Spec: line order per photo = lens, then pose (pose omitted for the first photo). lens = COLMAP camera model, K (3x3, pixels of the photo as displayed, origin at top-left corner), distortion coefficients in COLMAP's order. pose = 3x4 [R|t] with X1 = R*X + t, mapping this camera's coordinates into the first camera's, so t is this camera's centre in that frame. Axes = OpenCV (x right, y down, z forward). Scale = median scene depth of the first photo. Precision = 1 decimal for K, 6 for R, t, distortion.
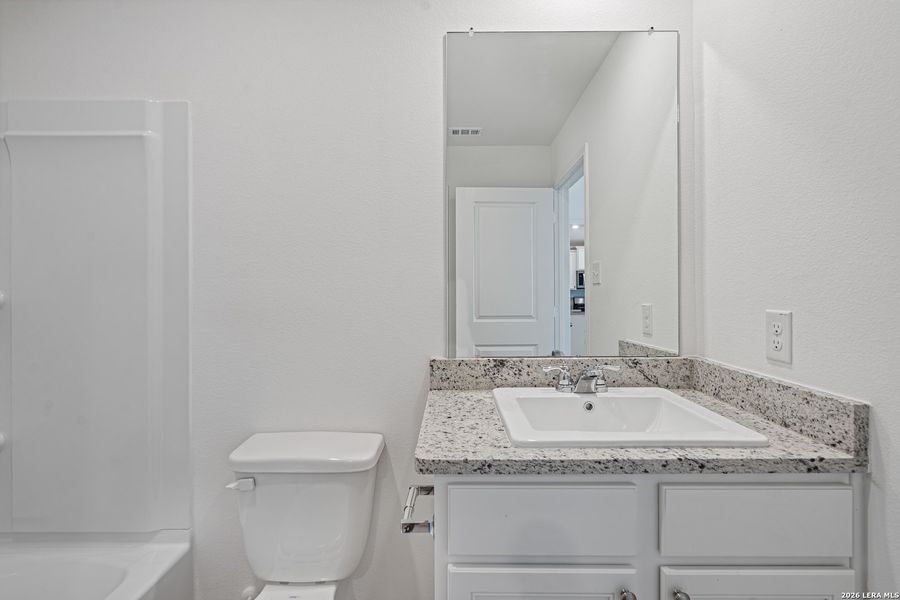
lens RADIAL K [[415.8, 0, 450.3], [0, 415.8, 294.0], [0, 0, 1]] dist [-0.000692, 0.000609]
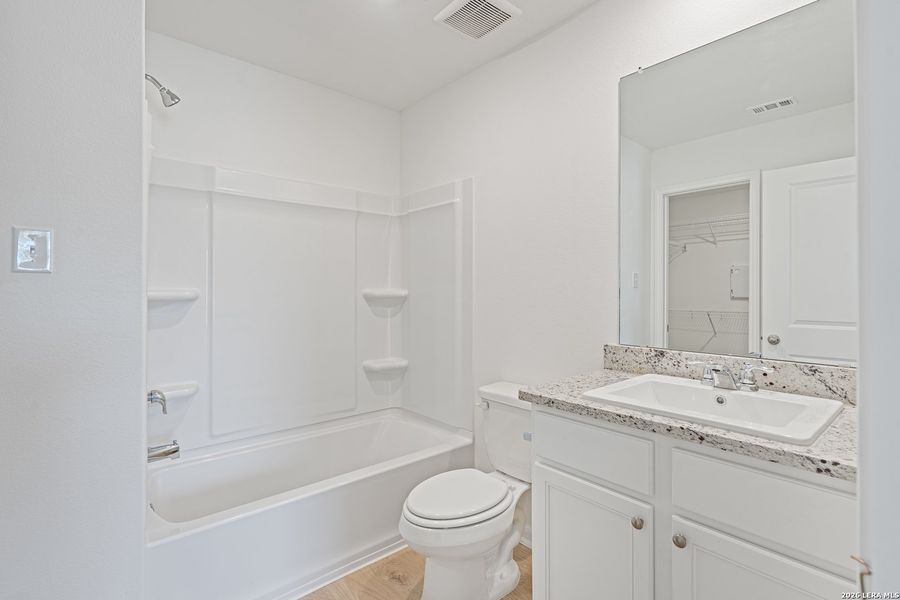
lens RADIAL K [[415.8, 0, 445.2], [0, 415.8, 294.3], [0, 0, 1]] dist [-0.000692, 0.000609]
pose [[0.655949, 0.010831, -0.754727, 0.943964], [-0.007483, 0.999941, 0.007846, -0.000765], [0.754768, 0.000501, 0.655992, -0.307258]]
